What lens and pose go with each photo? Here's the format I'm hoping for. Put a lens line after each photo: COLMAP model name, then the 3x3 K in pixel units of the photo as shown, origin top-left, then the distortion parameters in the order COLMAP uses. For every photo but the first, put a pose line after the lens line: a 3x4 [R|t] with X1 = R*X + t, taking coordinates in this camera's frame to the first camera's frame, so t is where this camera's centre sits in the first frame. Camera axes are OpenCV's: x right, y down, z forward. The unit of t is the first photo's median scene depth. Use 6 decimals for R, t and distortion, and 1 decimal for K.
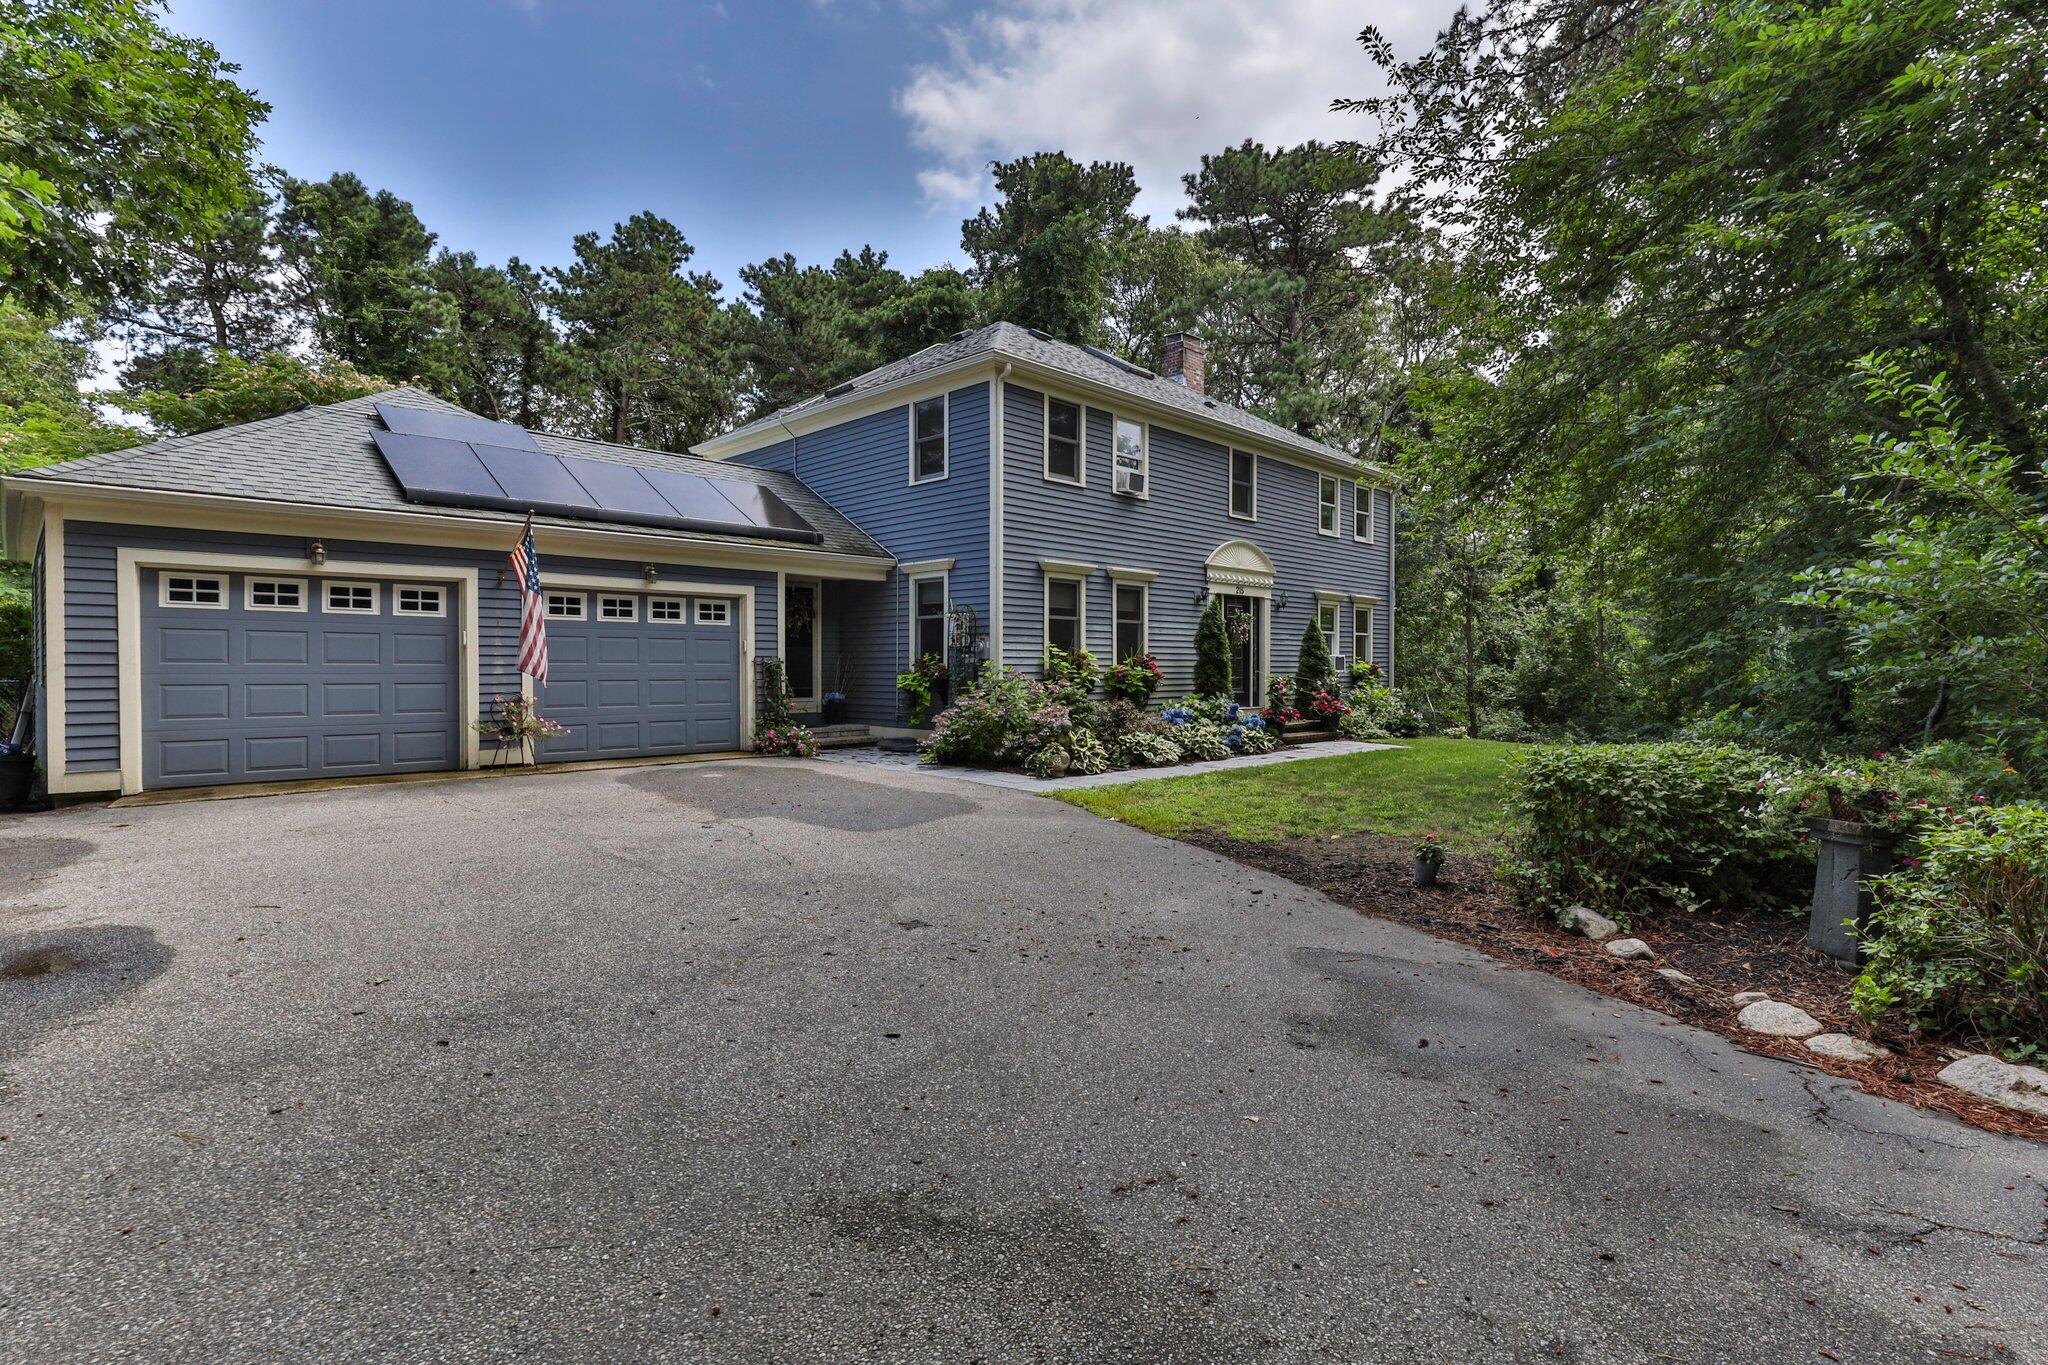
lens RADIAL K [[908.5, 0, 1035.3], [0, 908.5, 680.7], [0, 0, 1]] dist [-0.004855, 0.001386]
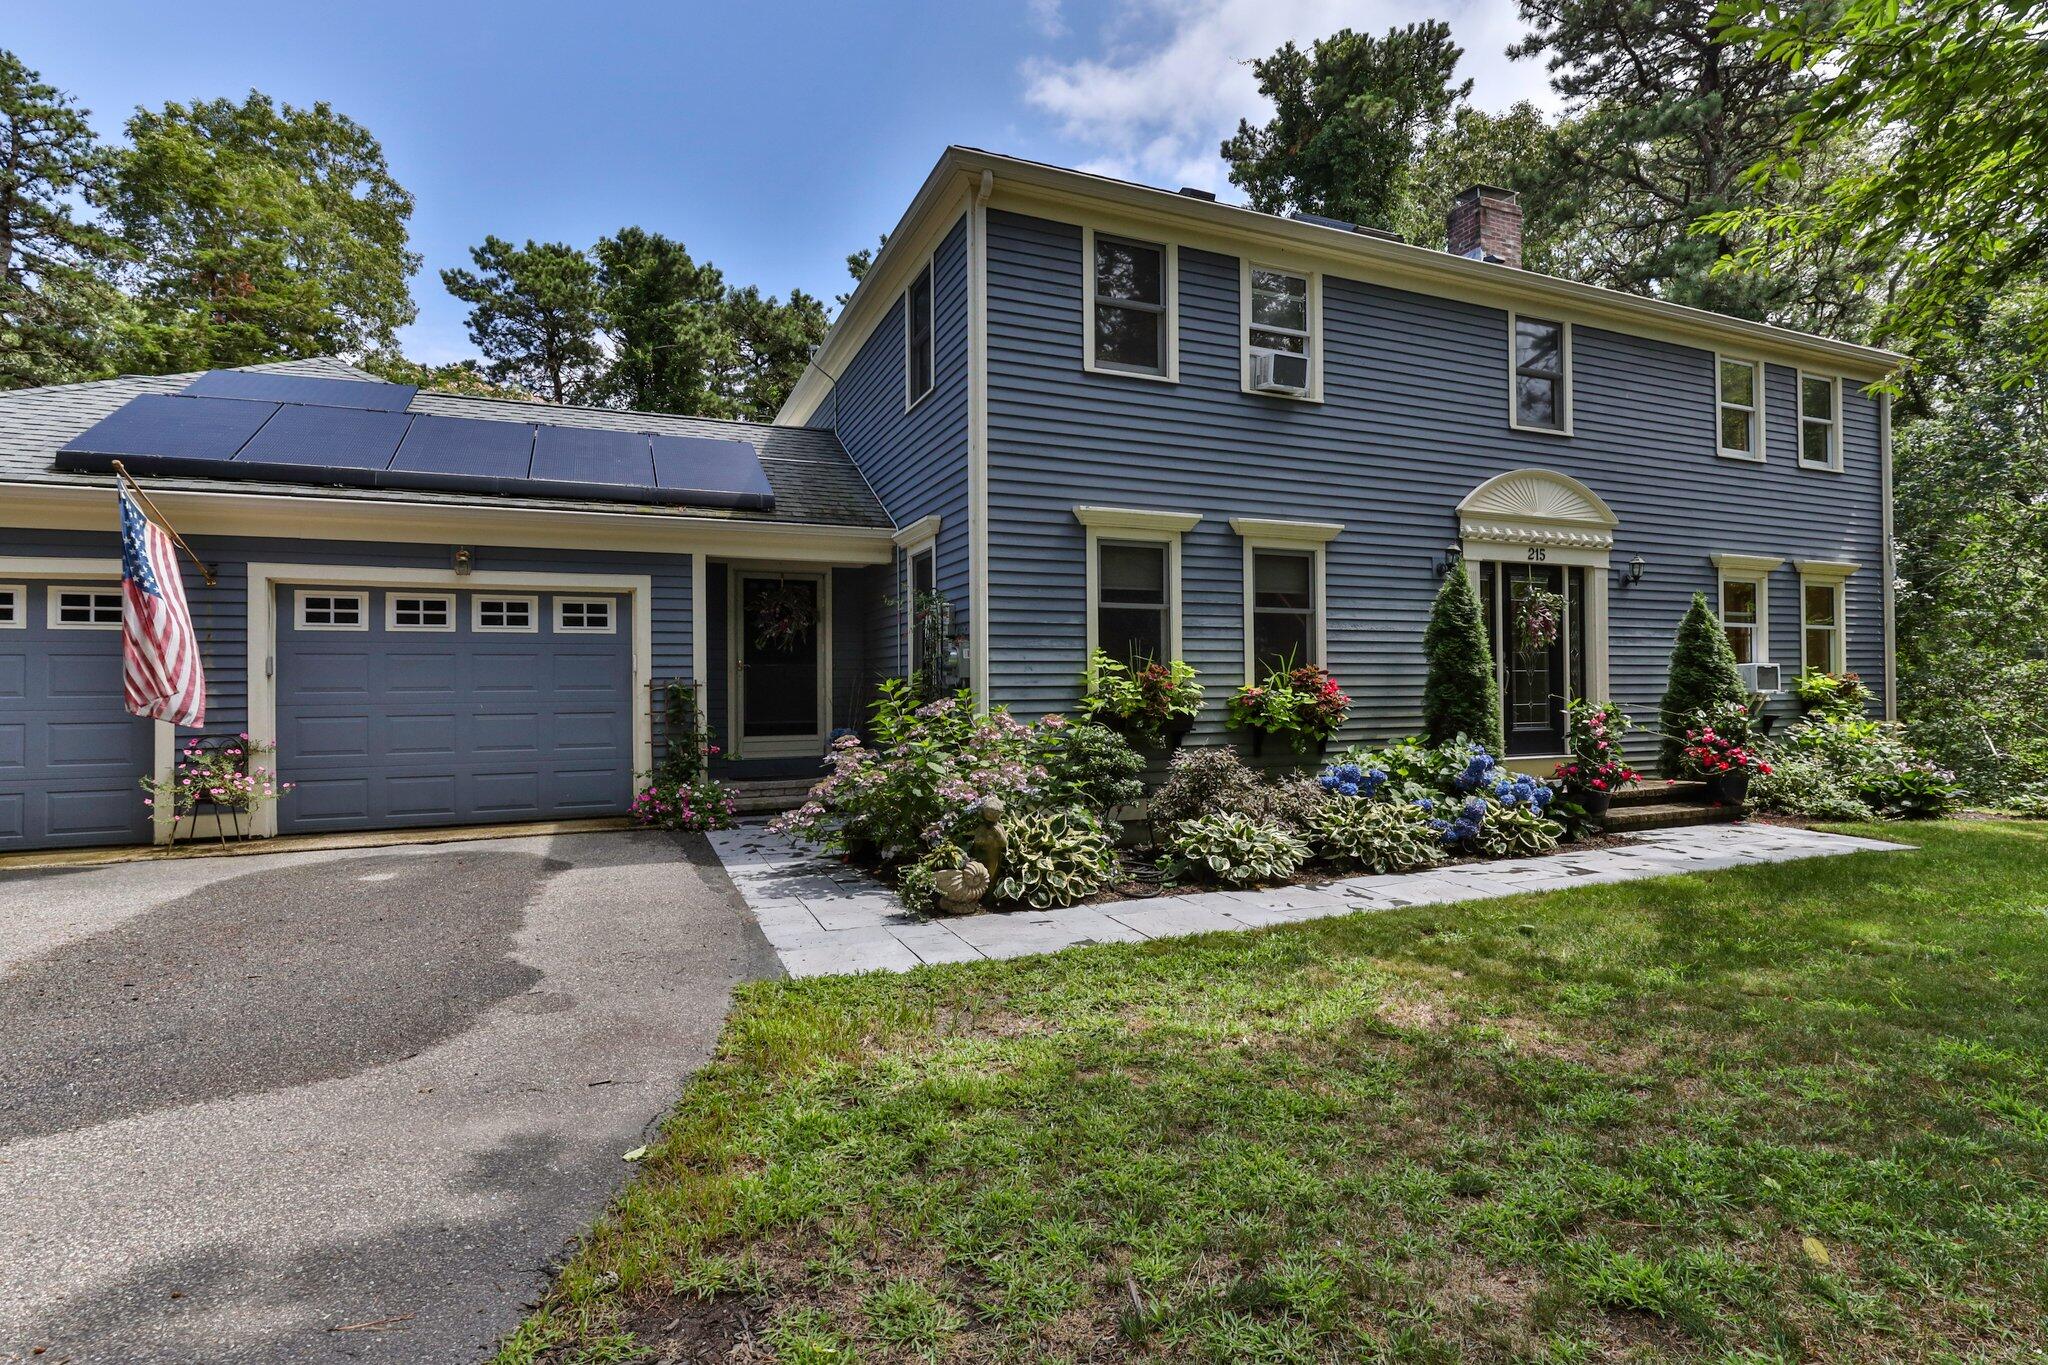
lens RADIAL K [[929.5, 0, 1045.7], [0, 929.5, 668.6], [0, 0, 1]] dist [-0.006193, 0.001168]
pose [[0.923509, -0.014780, -0.383292, 0.183649], [0.001866, 0.999419, -0.034042, -0.007686], [0.383573, 0.030723, 0.923000, 0.375364]]
